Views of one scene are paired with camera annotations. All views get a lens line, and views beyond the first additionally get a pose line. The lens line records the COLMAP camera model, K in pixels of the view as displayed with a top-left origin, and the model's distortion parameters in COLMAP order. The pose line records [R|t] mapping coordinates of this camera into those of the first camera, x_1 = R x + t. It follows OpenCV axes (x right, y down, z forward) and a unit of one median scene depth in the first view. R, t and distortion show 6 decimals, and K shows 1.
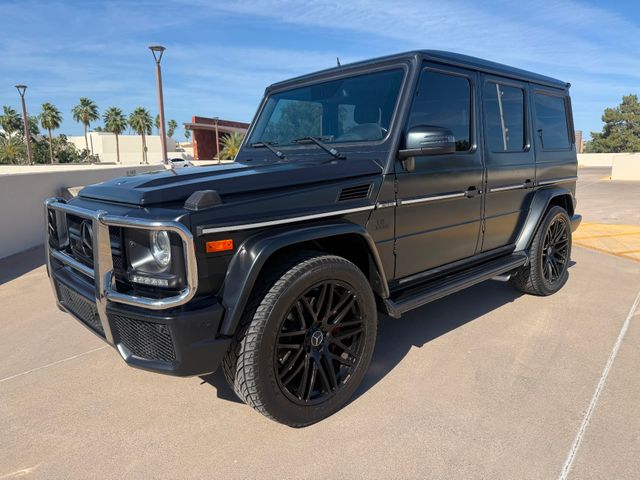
lens RADIAL K [[465.4, 0, 321.7], [0, 465.4, 243.3], [0, 0, 1]] dist [0.036218, -0.046542]
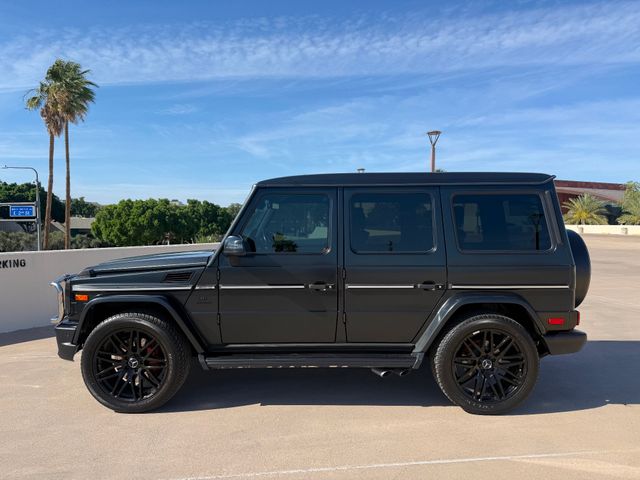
lens RADIAL K [[465.4, 0, 321.7], [0, 465.4, 243.3], [0, 0, 1]] dist [0.036218, -0.046542]
pose [[0.723879, 0.048485, -0.688221, 1.460394], [-0.136000, 0.987983, -0.073443, -0.167294], [0.676390, 0.146761, 0.721774, 0.171059]]
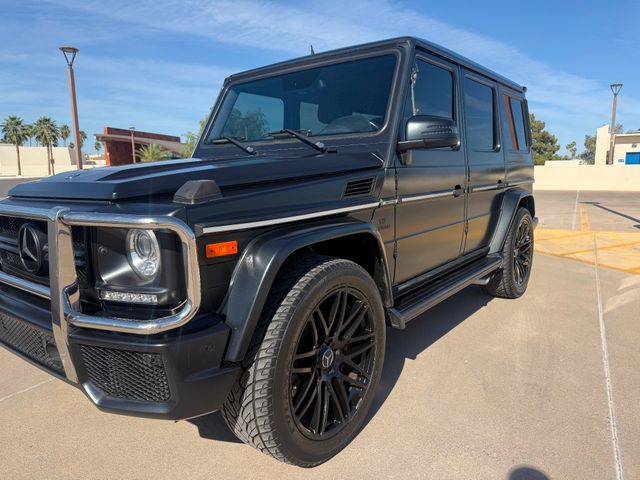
lens RADIAL K [[465.4, 0, 321.7], [0, 465.4, 243.3], [0, 0, 1]] dist [0.036218, -0.046542]
pose [[0.986236, -0.025686, 0.163334, -0.140062], [0.030413, 0.999186, -0.026503, 0.016801], [-0.162521, 0.031105, 0.986215, 0.148070]]
